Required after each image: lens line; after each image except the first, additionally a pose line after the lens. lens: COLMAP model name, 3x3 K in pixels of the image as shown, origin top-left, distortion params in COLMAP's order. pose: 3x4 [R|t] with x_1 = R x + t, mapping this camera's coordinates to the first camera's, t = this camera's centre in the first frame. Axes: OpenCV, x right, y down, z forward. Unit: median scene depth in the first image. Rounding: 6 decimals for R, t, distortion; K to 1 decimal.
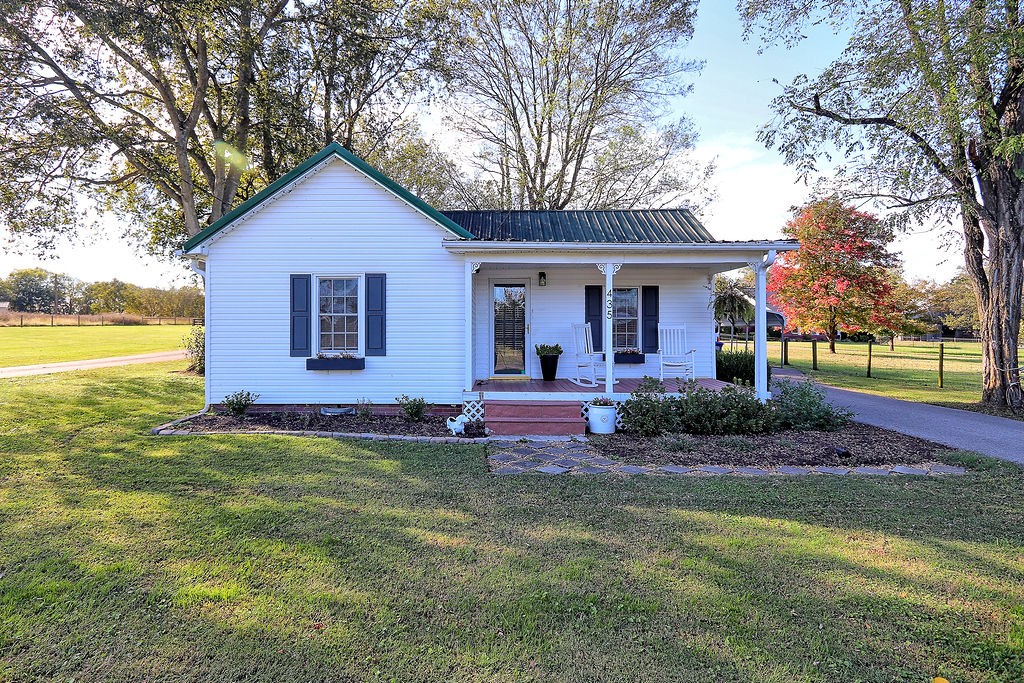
lens RADIAL K [[503.4, 0, 491.2], [0, 503.4, 334.5], [0, 0, 1]] dist [-0.011721, -0.000314]
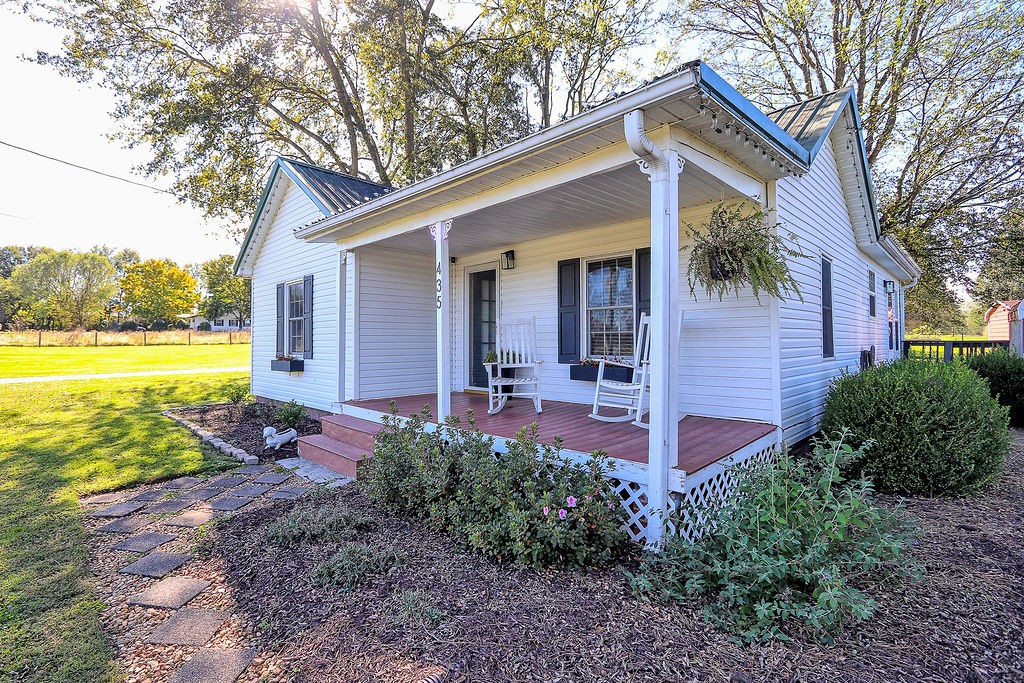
lens RADIAL K [[483.0, 0, 498.1], [0, 483.0, 340.4], [0, 0, 1]] dist [-0.005699, -0.001018]
pose [[0.698715, -0.004782, -0.715385, 0.785033], [0.002007, 0.999987, -0.004725, 0.013179], [0.715398, 0.001866, 0.698715, 0.669085]]
